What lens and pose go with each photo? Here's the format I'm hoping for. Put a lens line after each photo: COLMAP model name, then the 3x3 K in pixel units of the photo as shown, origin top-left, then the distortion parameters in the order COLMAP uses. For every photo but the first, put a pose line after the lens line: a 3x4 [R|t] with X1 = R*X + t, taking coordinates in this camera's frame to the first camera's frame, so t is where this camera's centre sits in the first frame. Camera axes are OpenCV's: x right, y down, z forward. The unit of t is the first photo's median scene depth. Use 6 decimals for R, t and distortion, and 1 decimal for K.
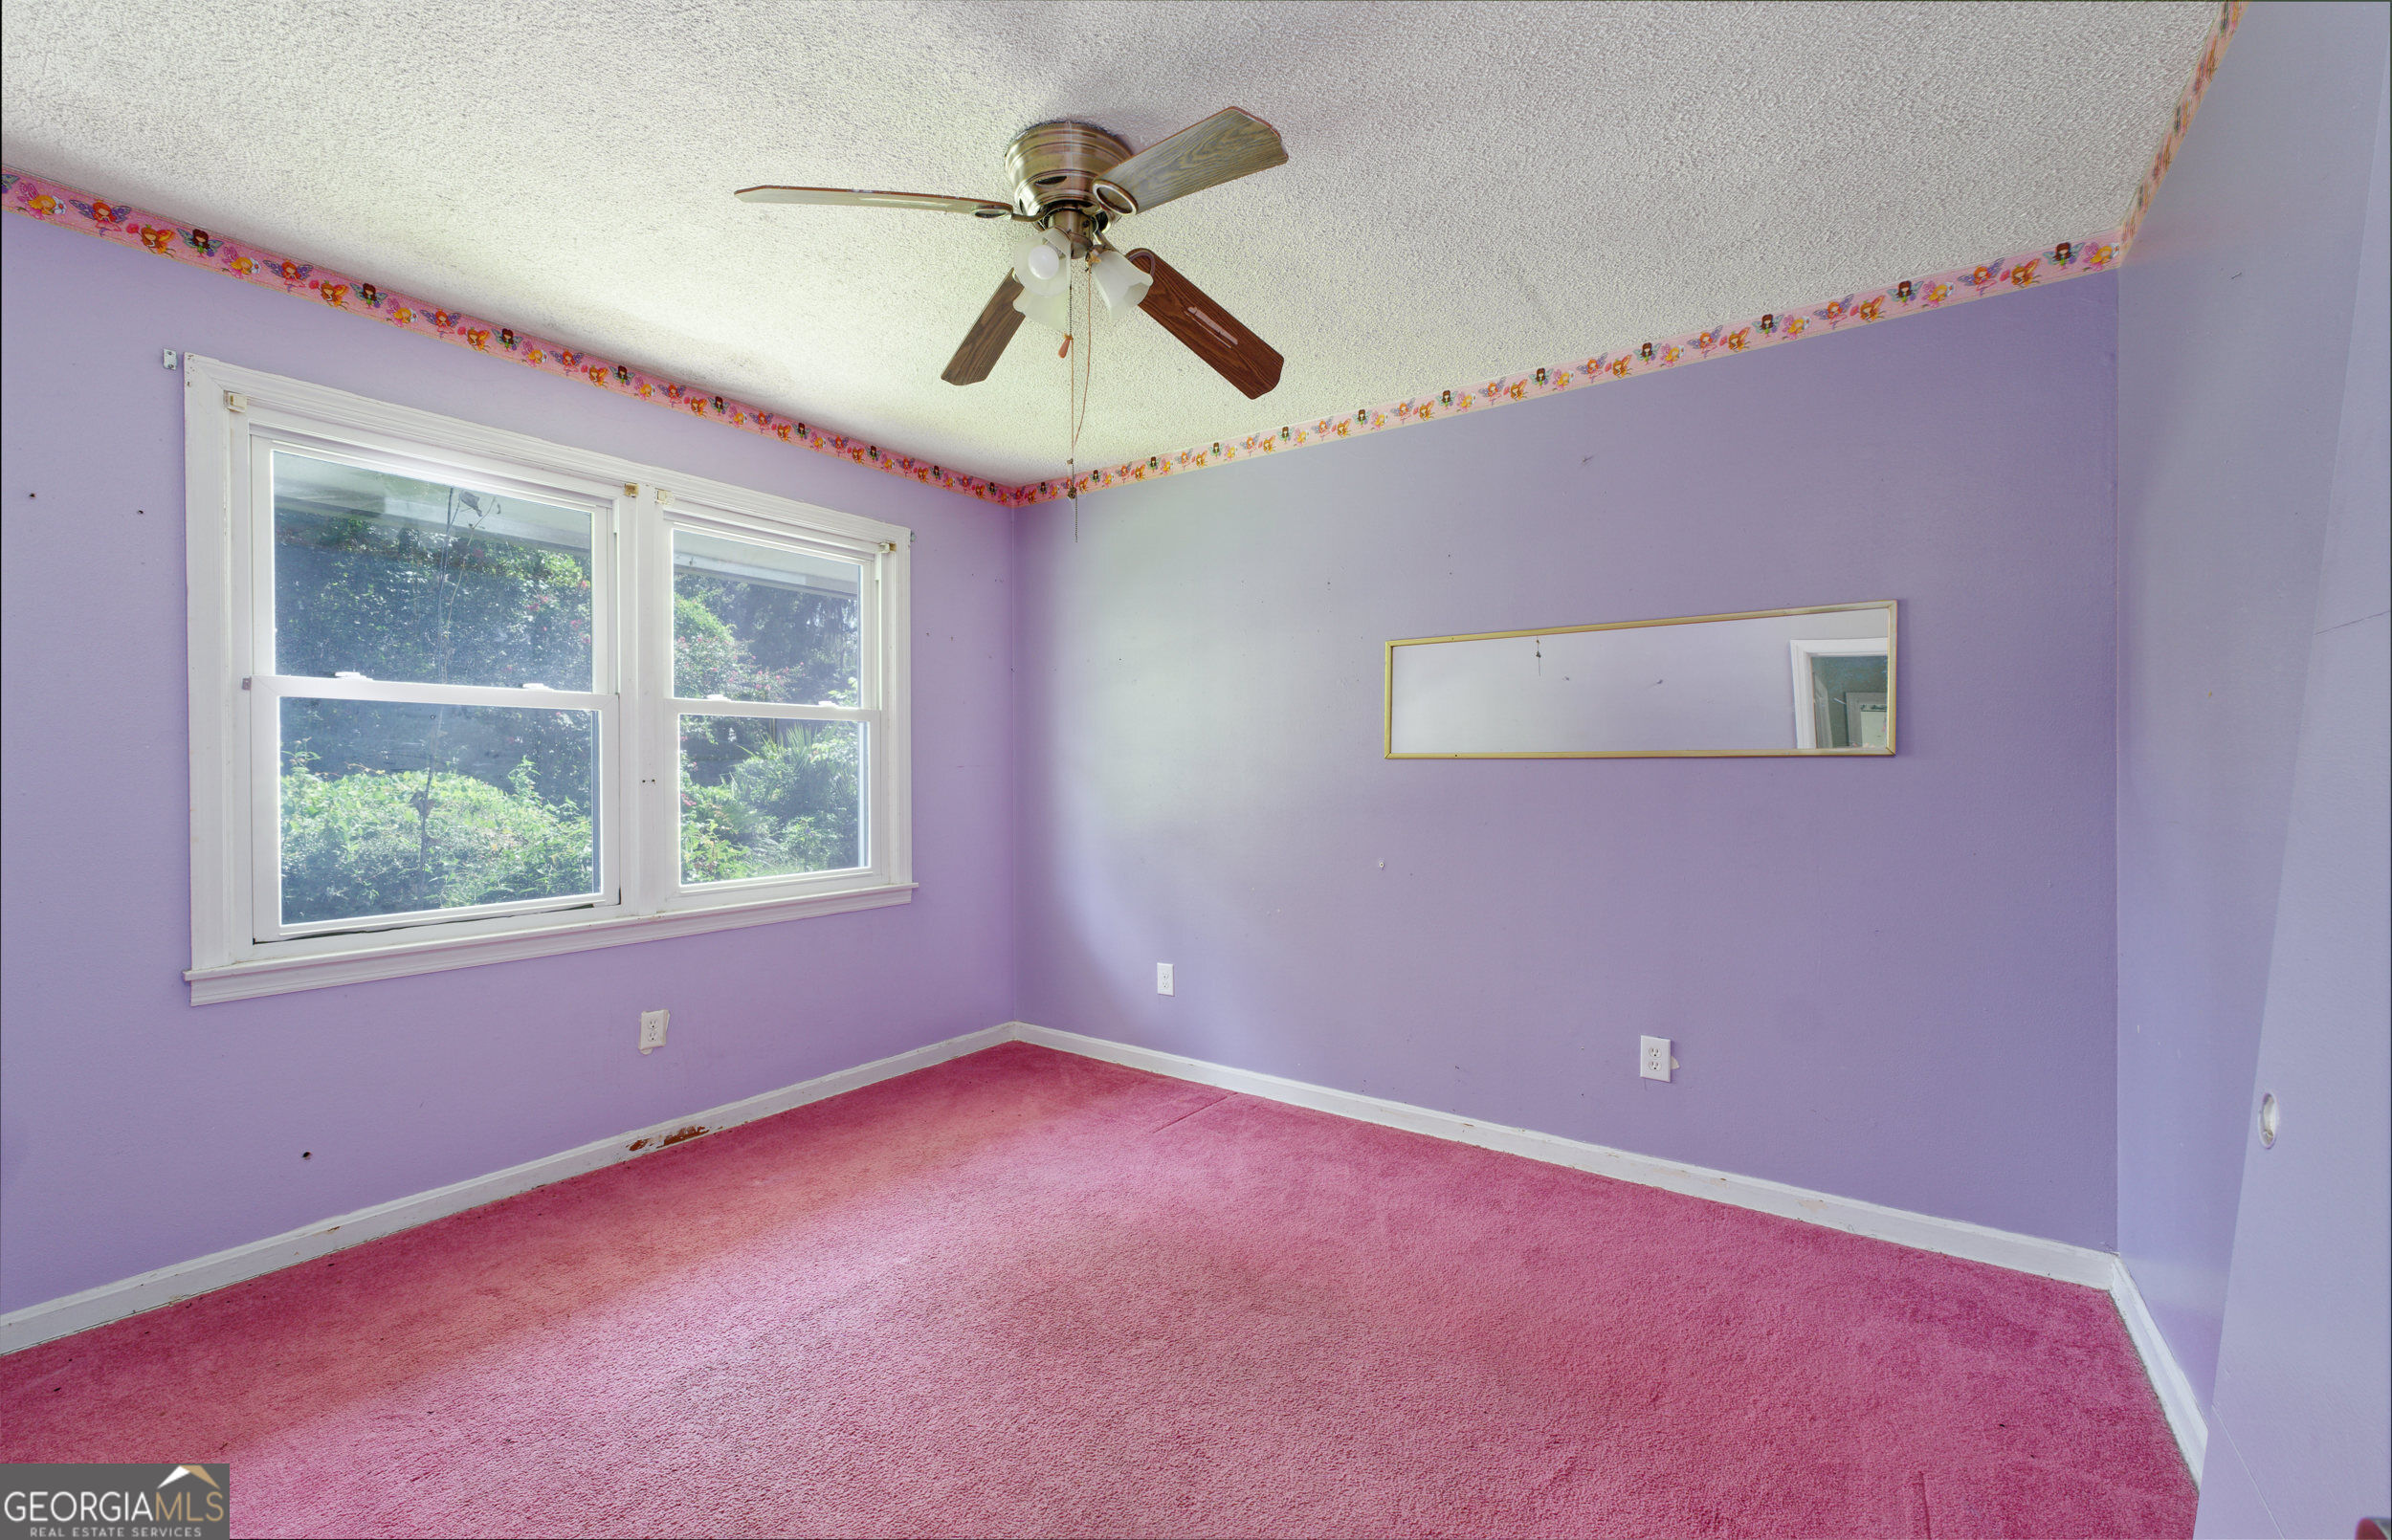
lens RADIAL K [[964.5, 0, 1197.2], [0, 964.5, 775.8], [0, 0, 1]] dist [-0.001150, 0.000181]
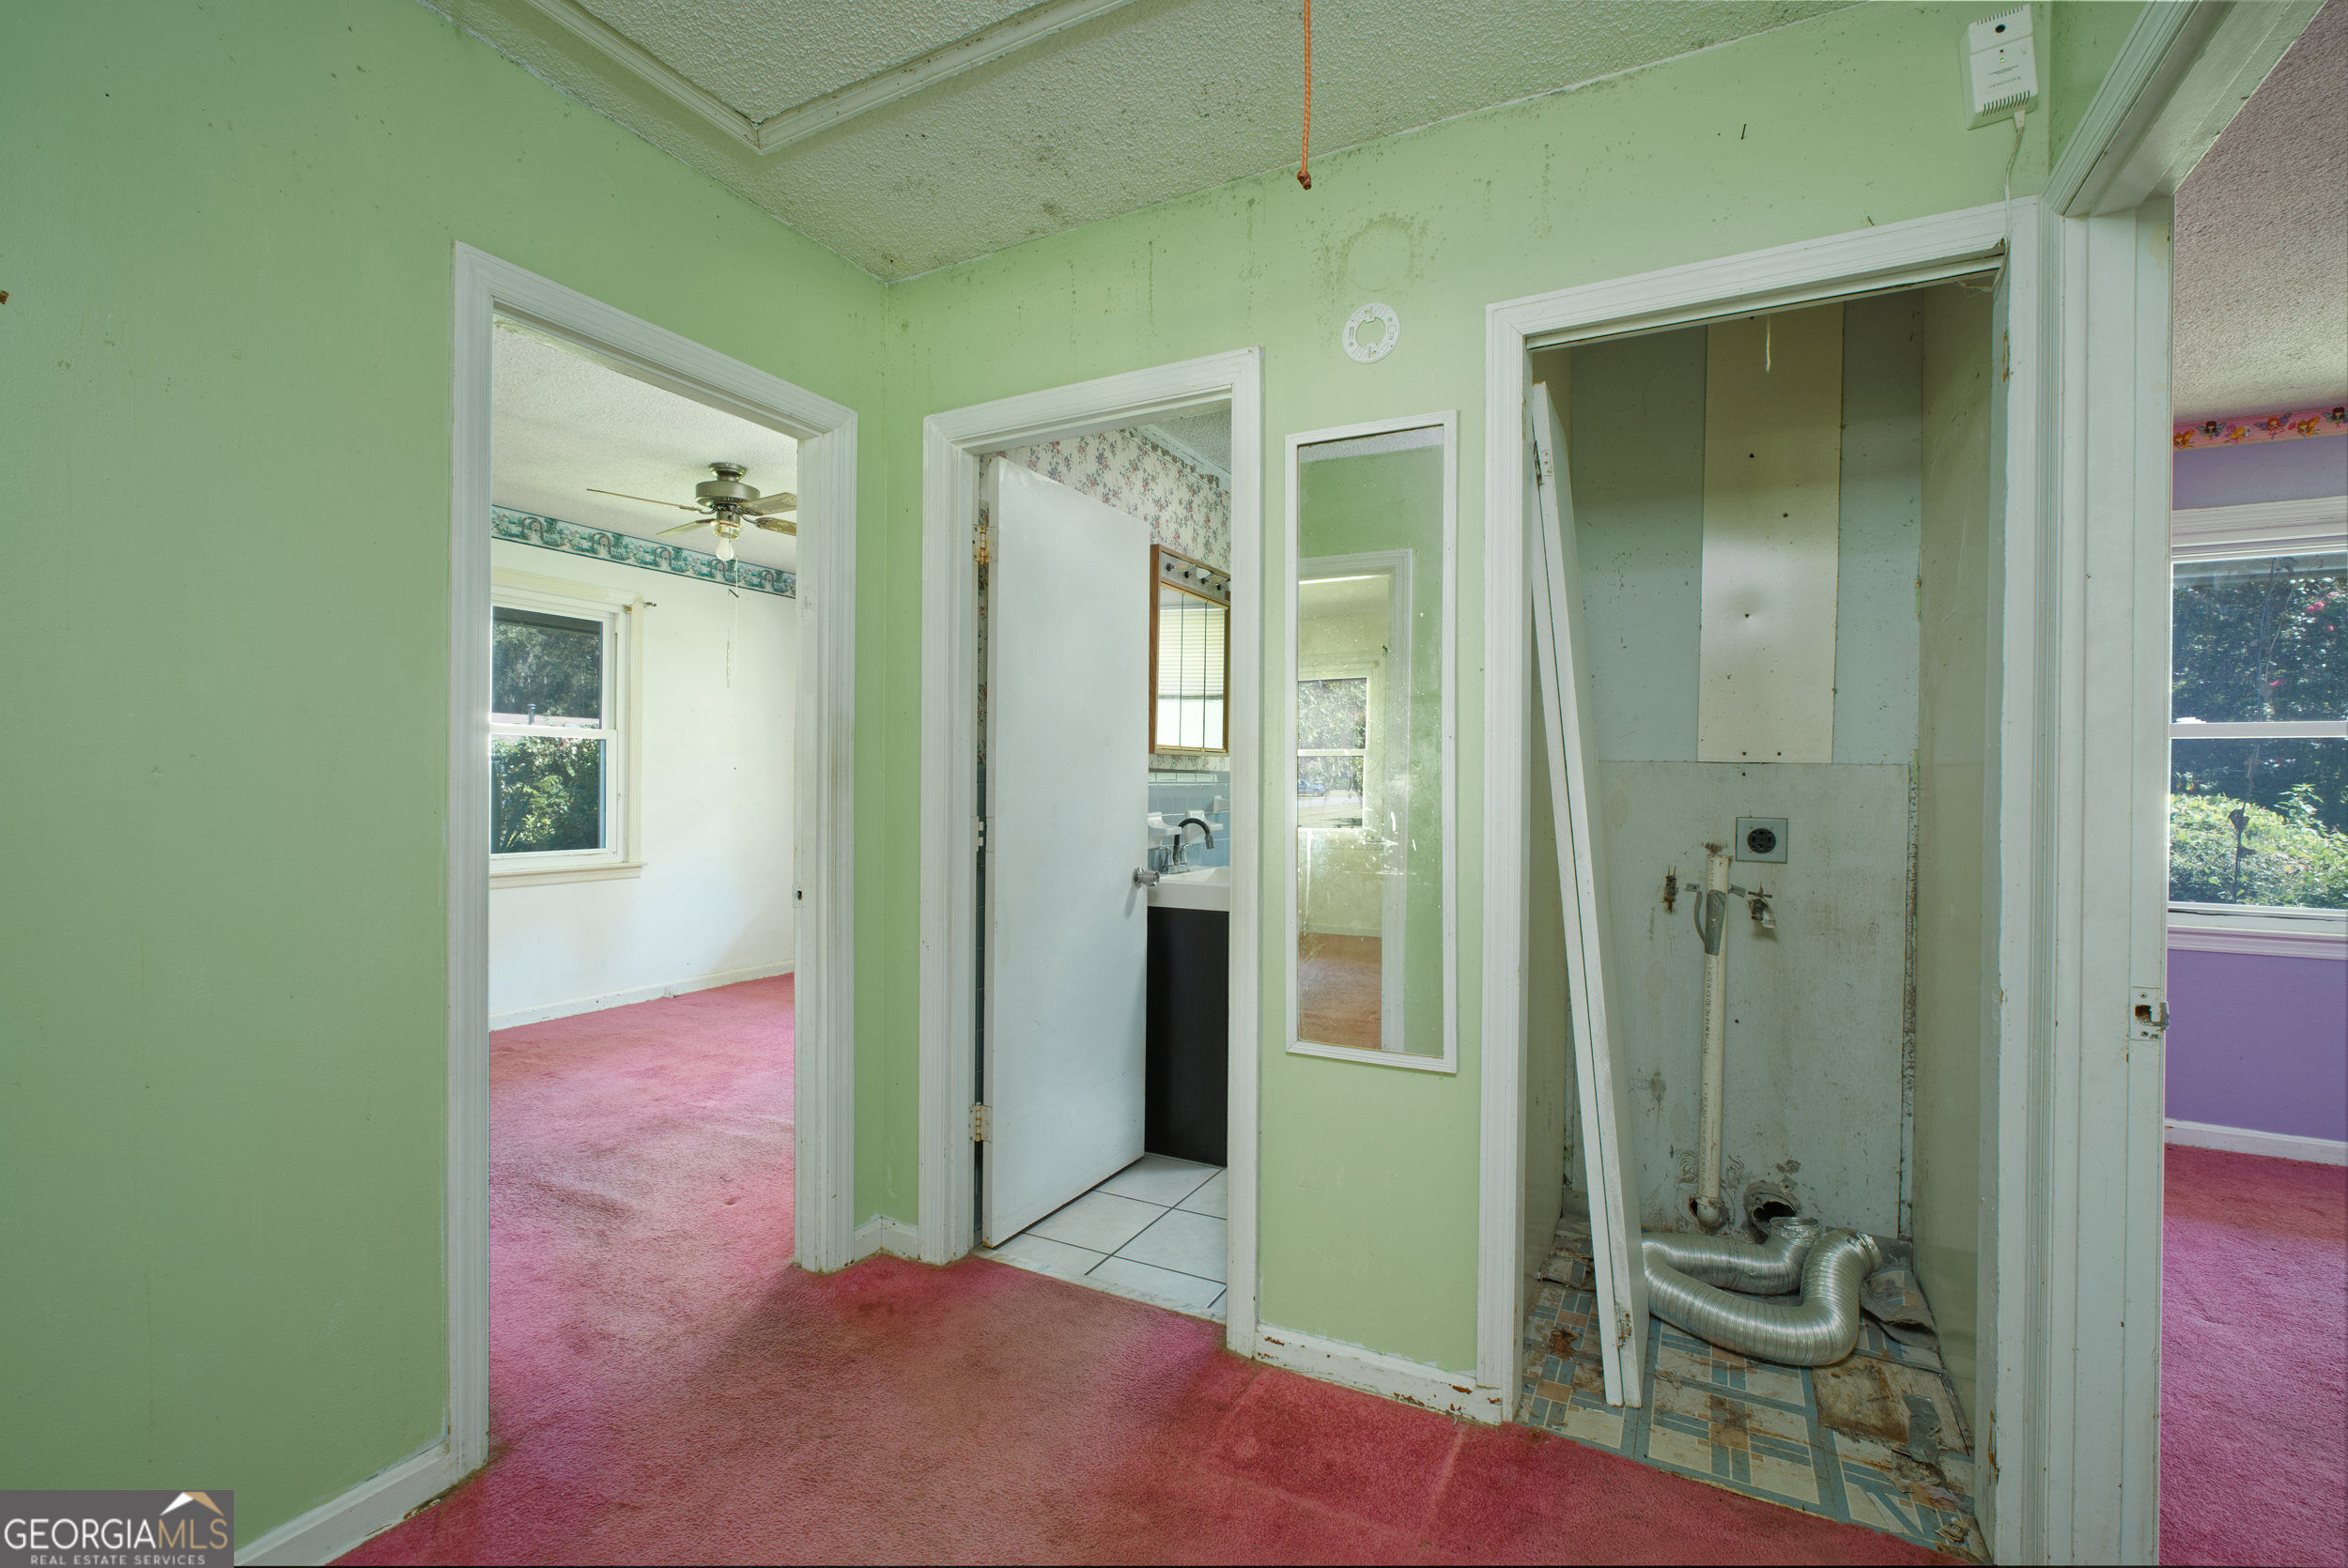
lens RADIAL K [[1018.0, 0, 1174.0], [0, 1018.0, 784.0], [0, 0, 1]] dist [-0.006389, -0.000353]
pose [[0.133410, 0.001908, -0.991059, 0.122386], [-0.016395, 0.999866, -0.000283, 0.002597], [0.990925, 0.016286, 0.133424, -0.222907]]
